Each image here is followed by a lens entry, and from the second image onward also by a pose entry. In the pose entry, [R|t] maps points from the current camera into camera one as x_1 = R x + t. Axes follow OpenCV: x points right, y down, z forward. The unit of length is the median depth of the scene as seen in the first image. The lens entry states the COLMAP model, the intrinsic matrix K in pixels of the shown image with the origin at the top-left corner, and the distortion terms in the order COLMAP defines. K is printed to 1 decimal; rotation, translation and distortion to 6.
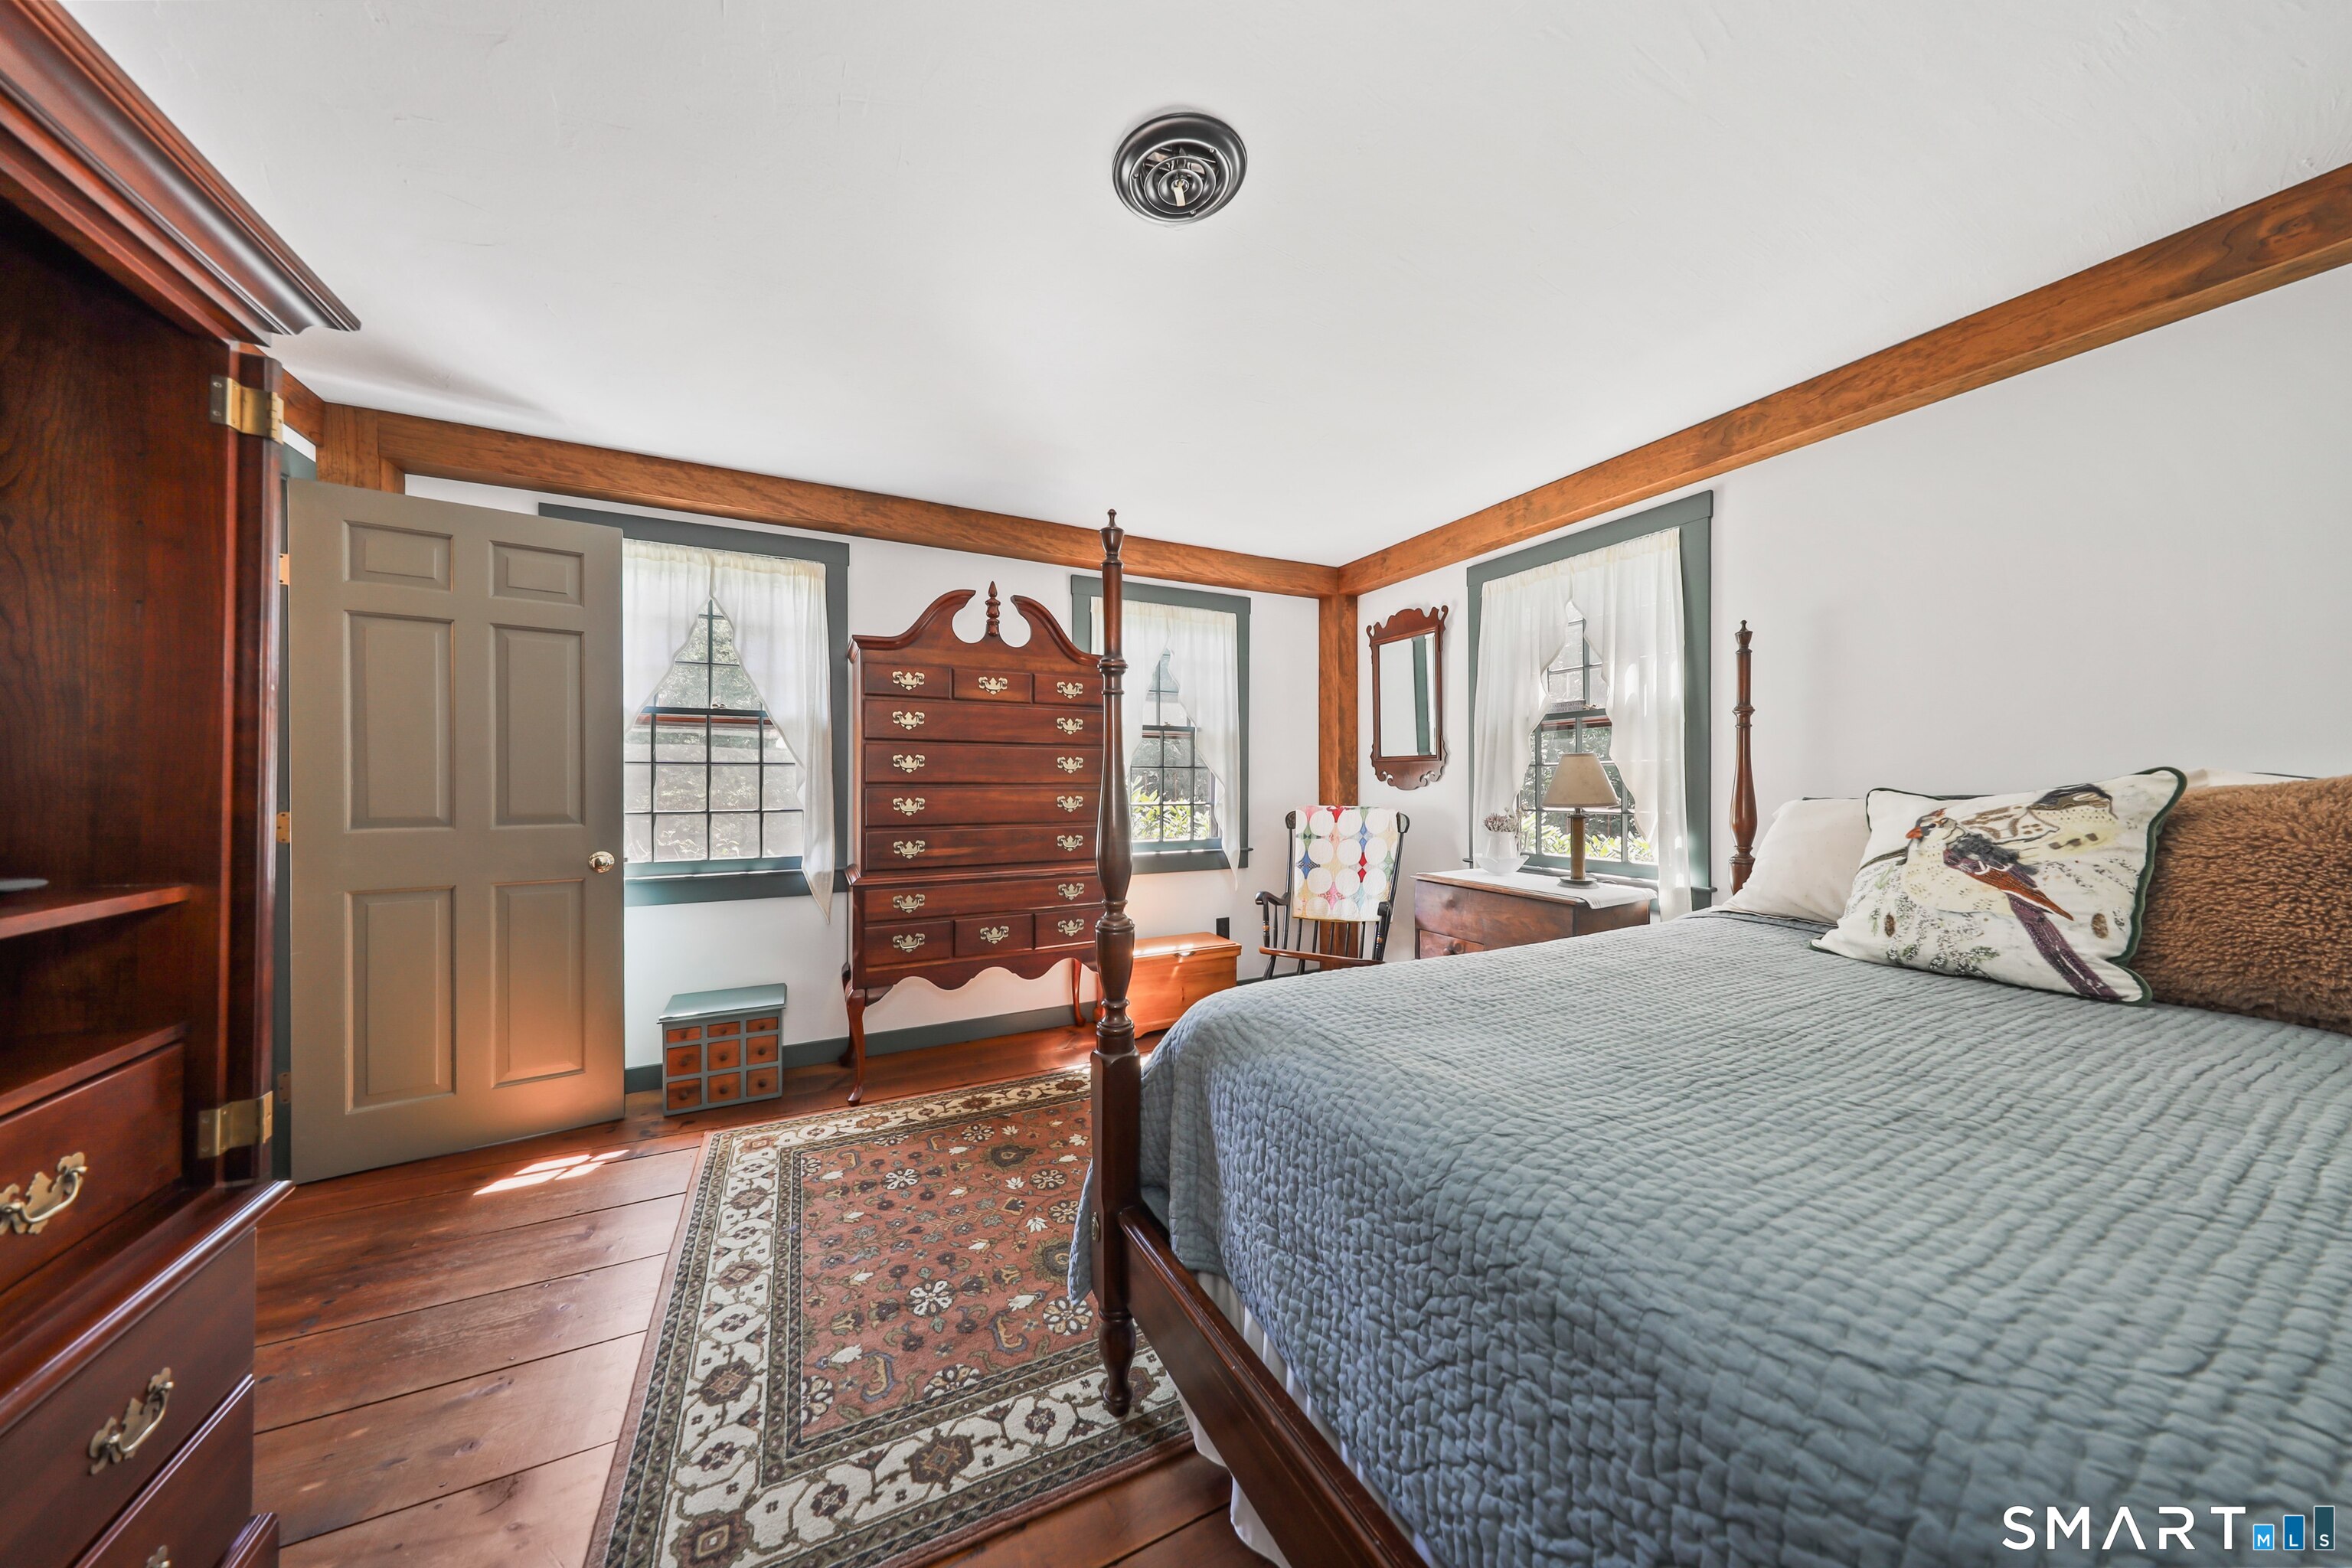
lens RADIAL K [[734.5, 0, 1167.3], [0, 734.5, 782.4], [0, 0, 1]] dist [-0.000386, 0.000012]
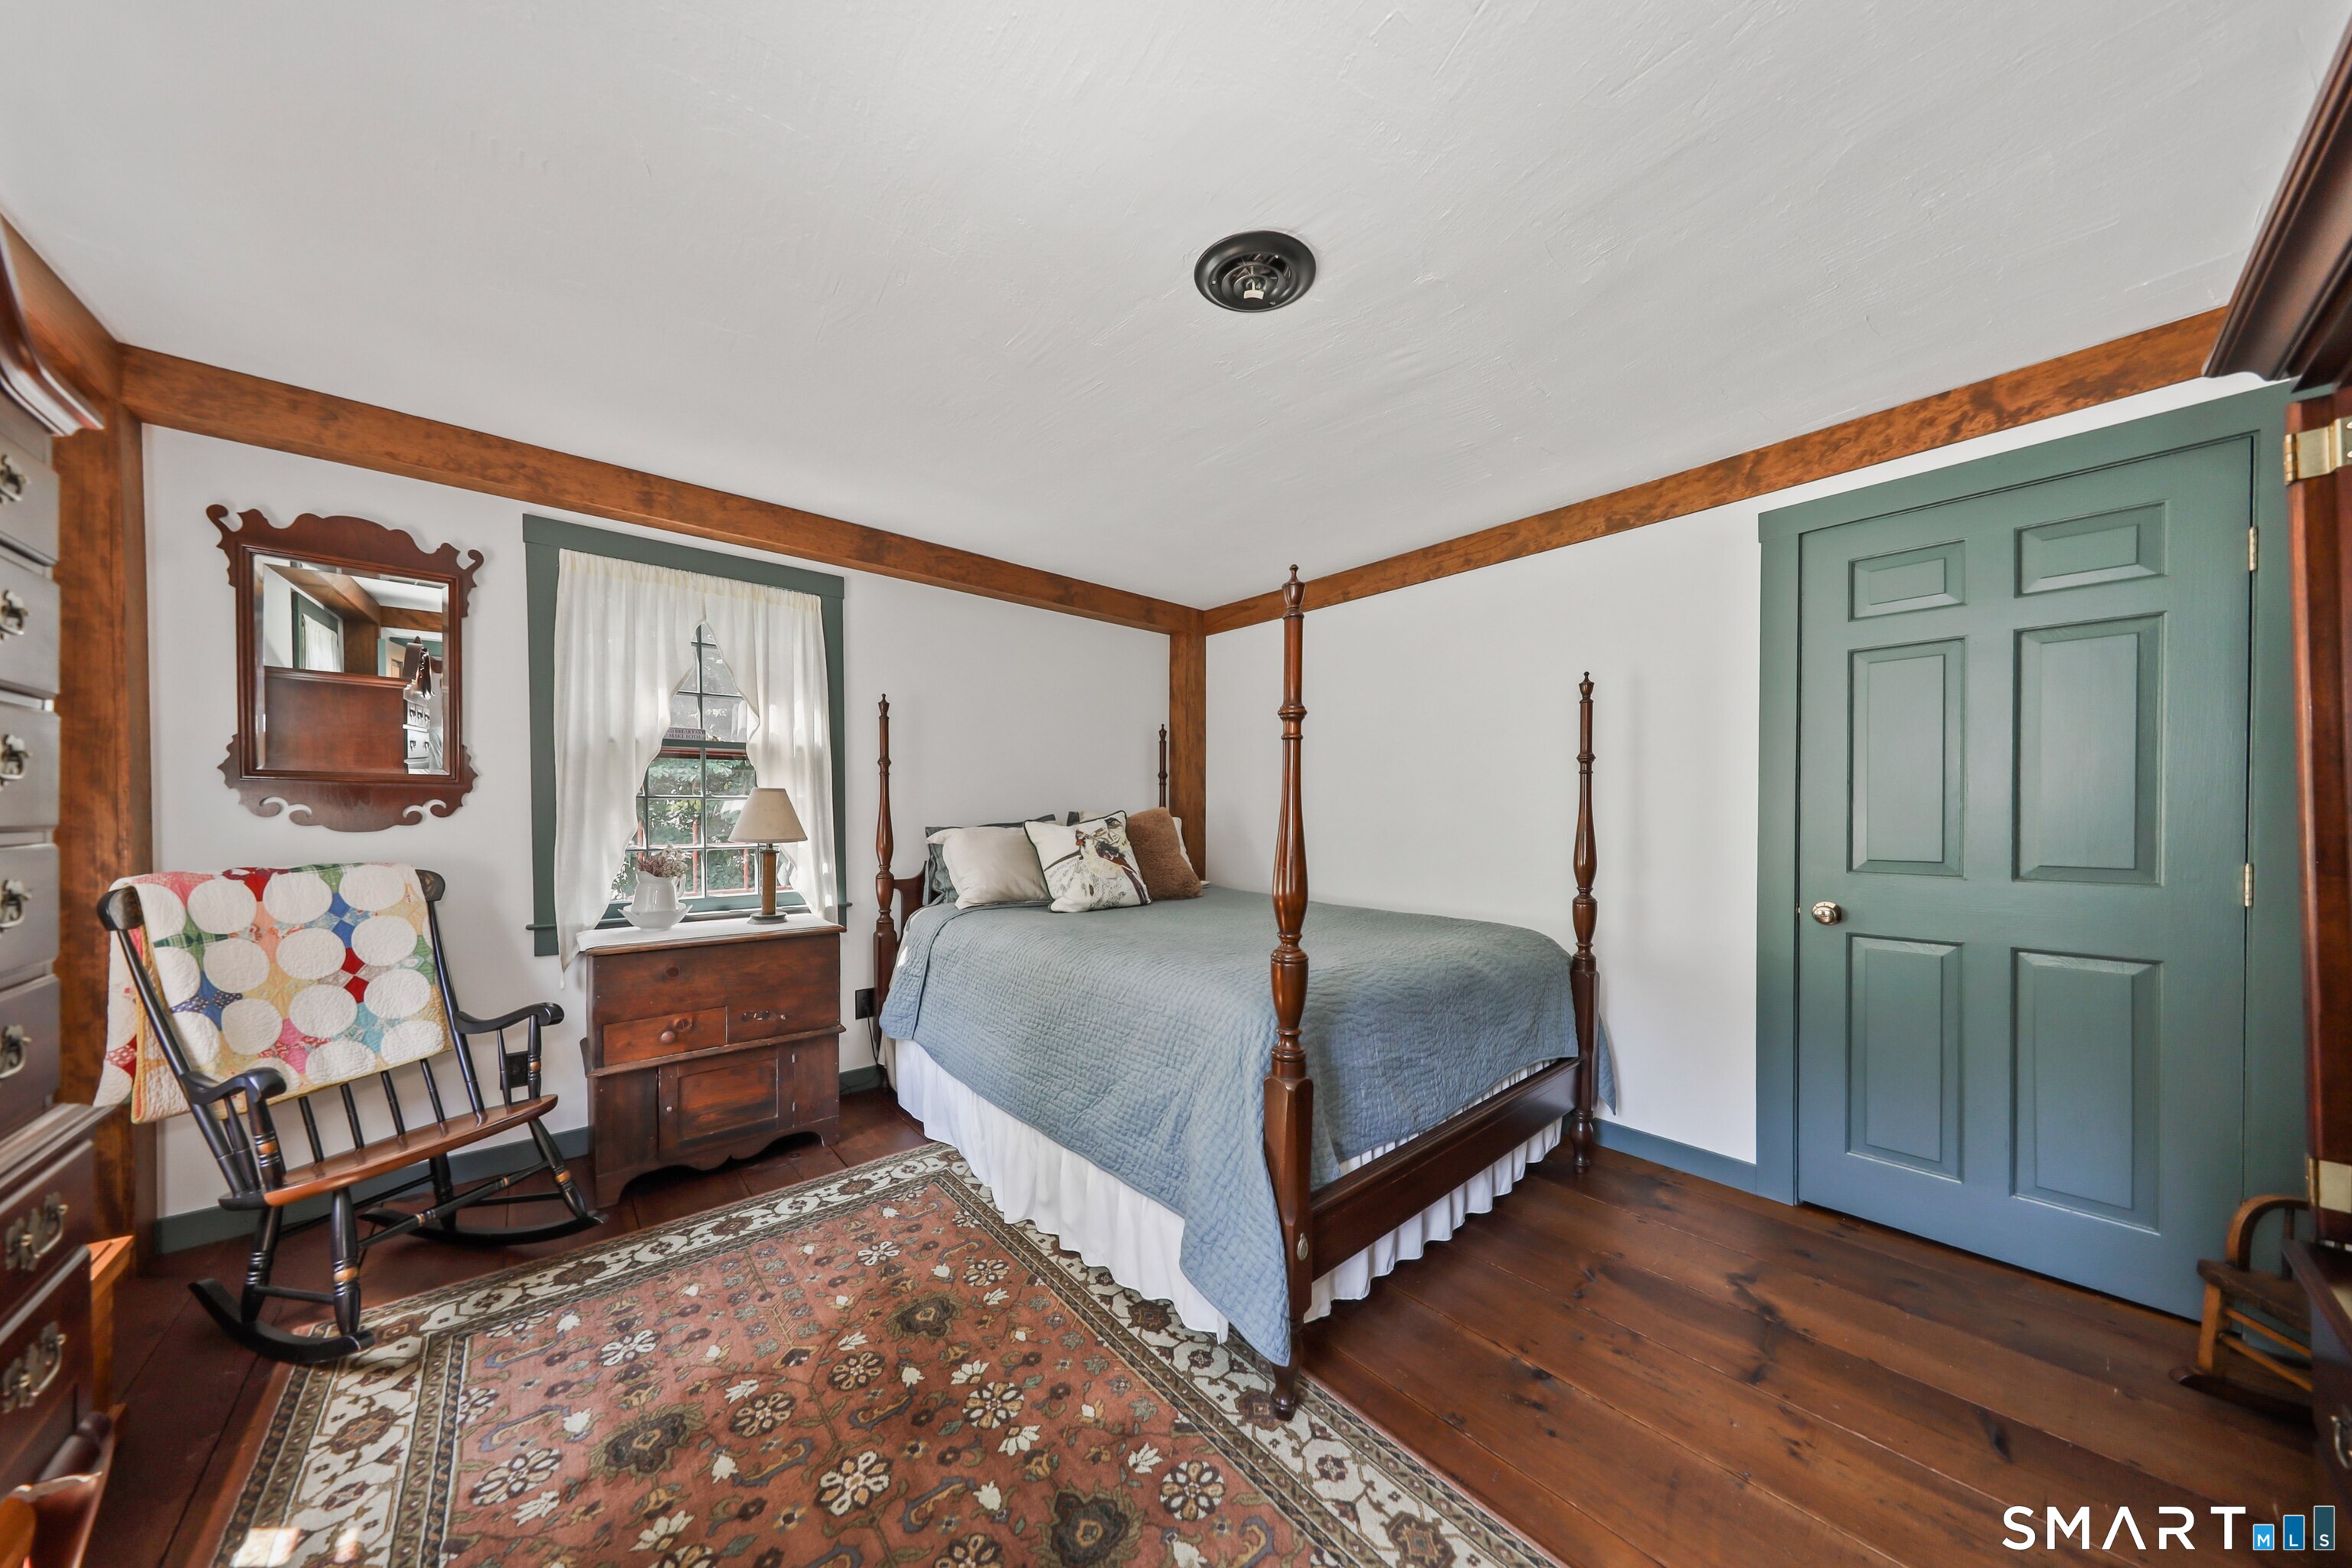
lens RADIAL K [[734.5, 0, 1168.2], [0, 734.5, 807.1], [0, 0, 1]] dist [-0.000386, 0.000012]
pose [[-0.246667, 0.010743, 0.969041, -0.942263], [0.002009, 0.999942, -0.010574, -0.004194], [-0.969098, -0.000662, -0.246675, 1.269926]]
